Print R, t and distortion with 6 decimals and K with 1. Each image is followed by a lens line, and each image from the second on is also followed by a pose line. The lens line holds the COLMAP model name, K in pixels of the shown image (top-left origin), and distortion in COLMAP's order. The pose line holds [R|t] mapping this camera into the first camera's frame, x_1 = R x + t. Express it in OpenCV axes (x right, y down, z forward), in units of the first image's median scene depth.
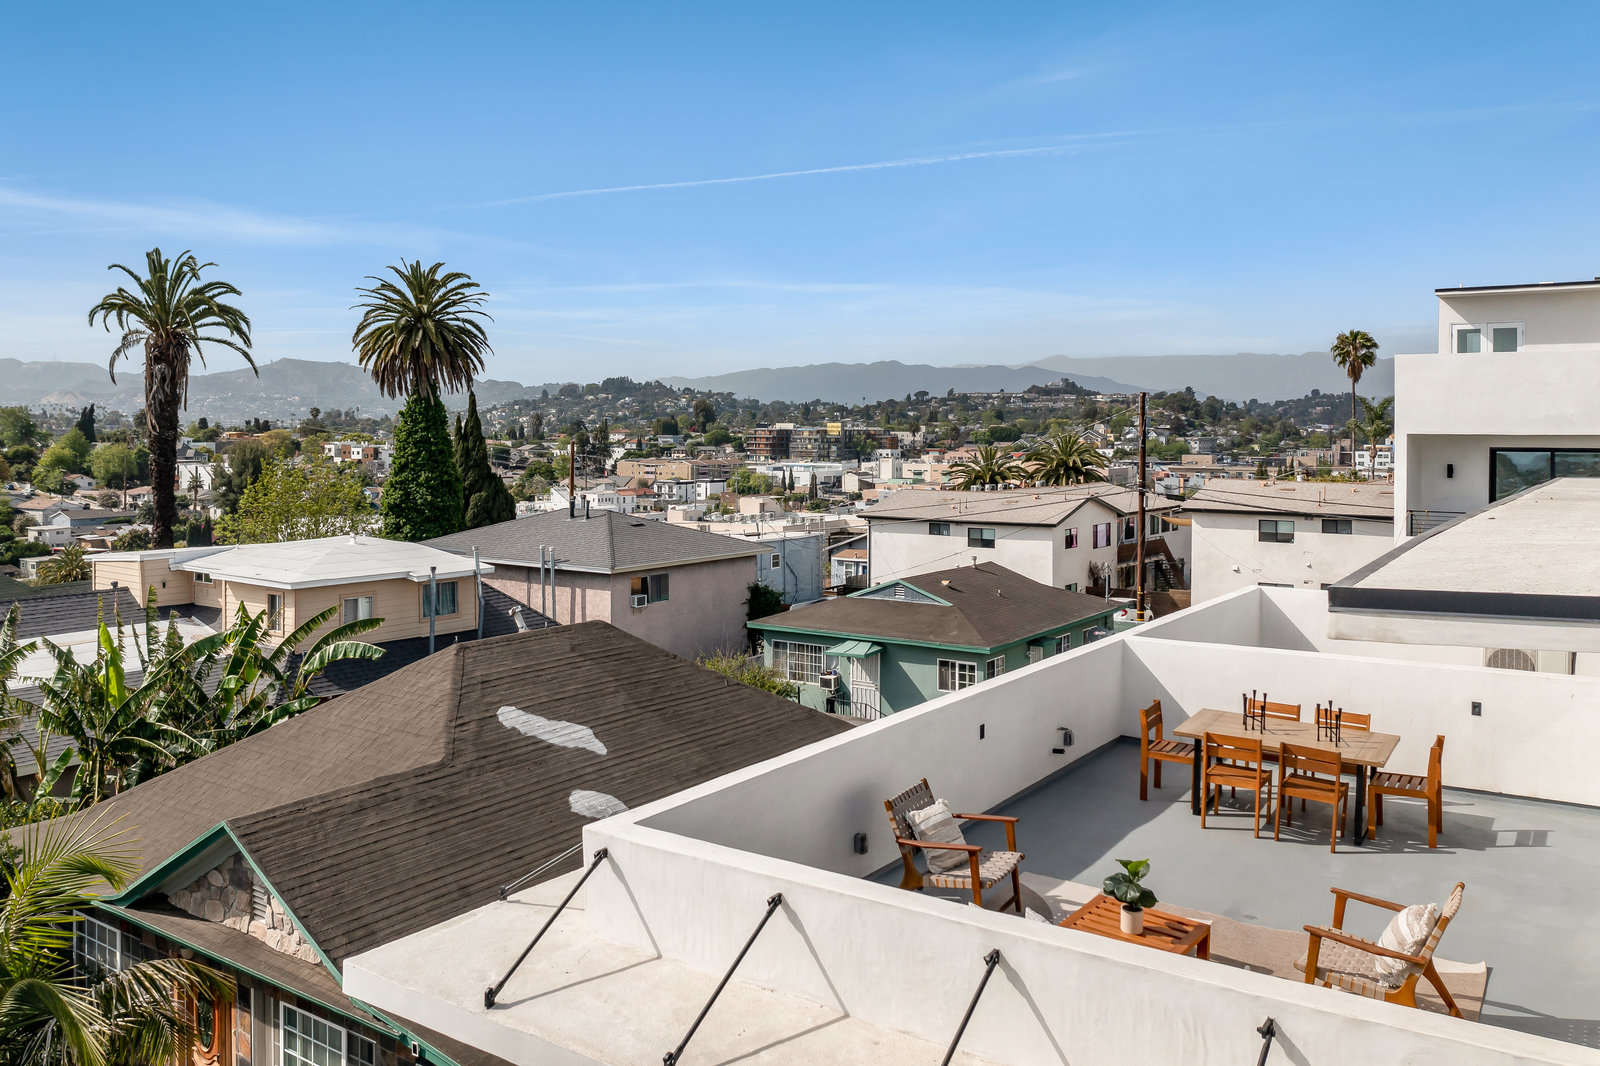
lens RADIAL K [[1256.4, 0, 797.0], [0, 1256.4, 531.1], [0, 0, 1]] dist [-0.015568, -0.000180]
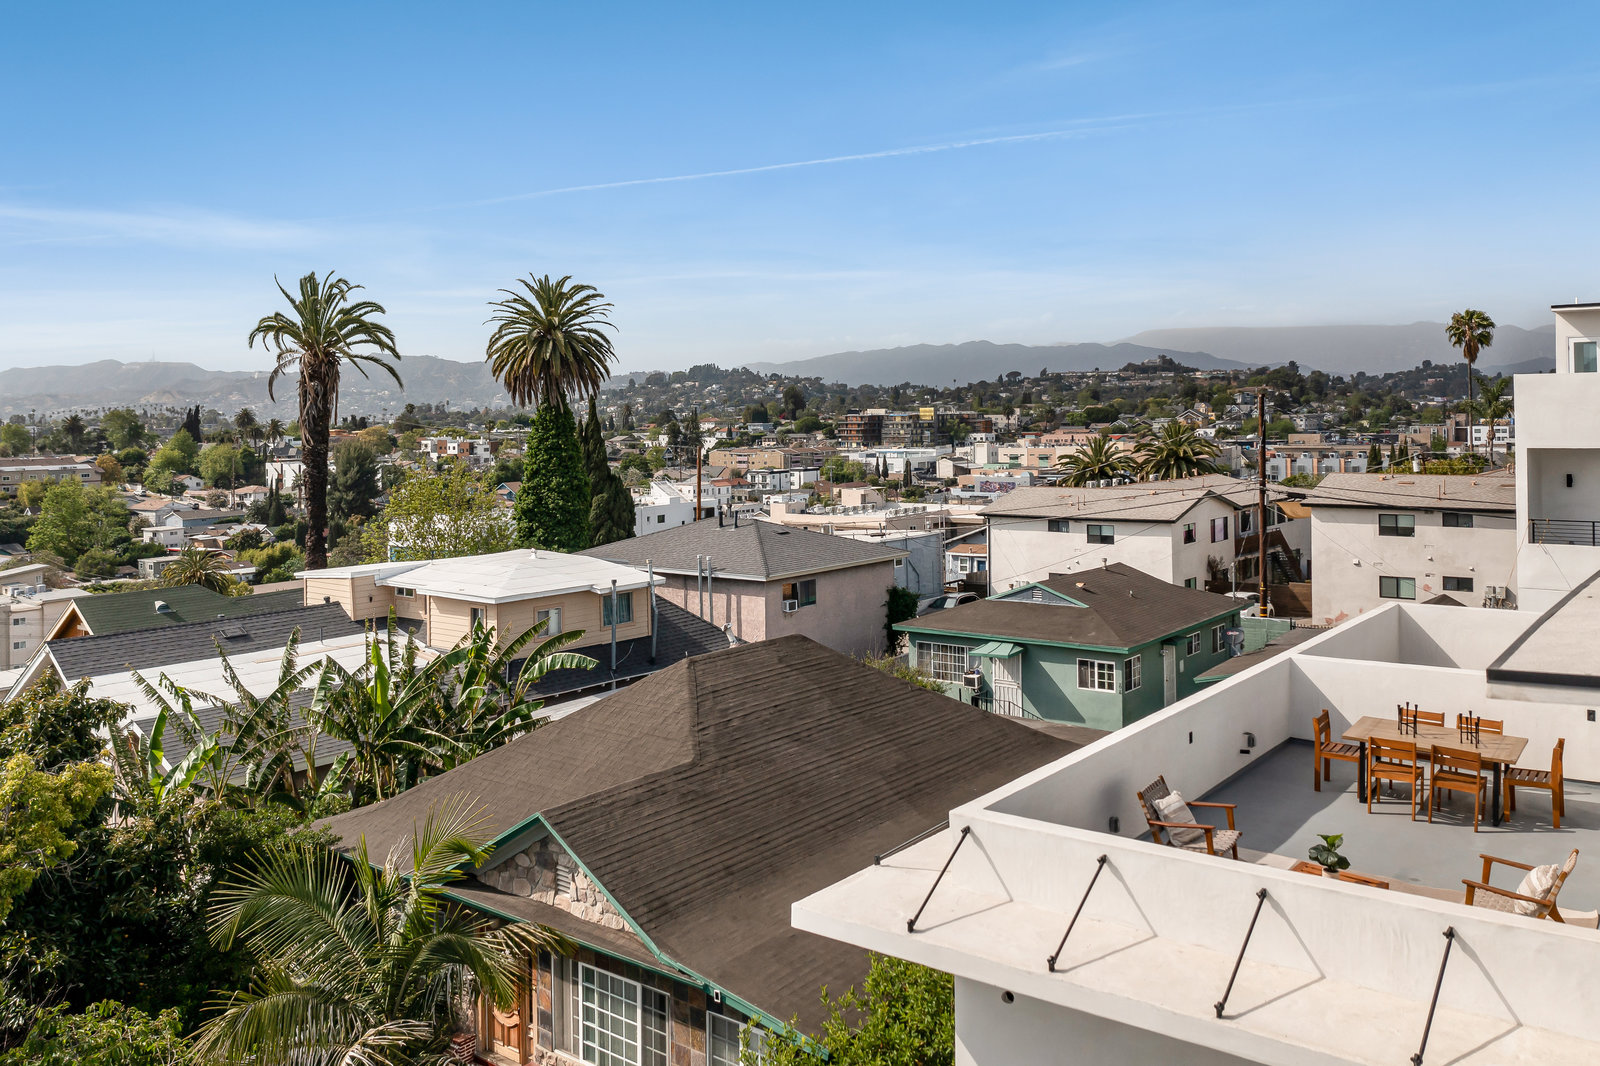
lens RADIAL K [[1256.4, 0, 836.2], [0, 1256.4, 508.1], [0, 0, 1]] dist [-0.015568, -0.000180]
pose [[0.998509, -0.015542, -0.052328, -0.064163], [0.014887, 0.999806, -0.012878, -0.027994], [0.052518, 0.012080, 0.998547, -0.131410]]
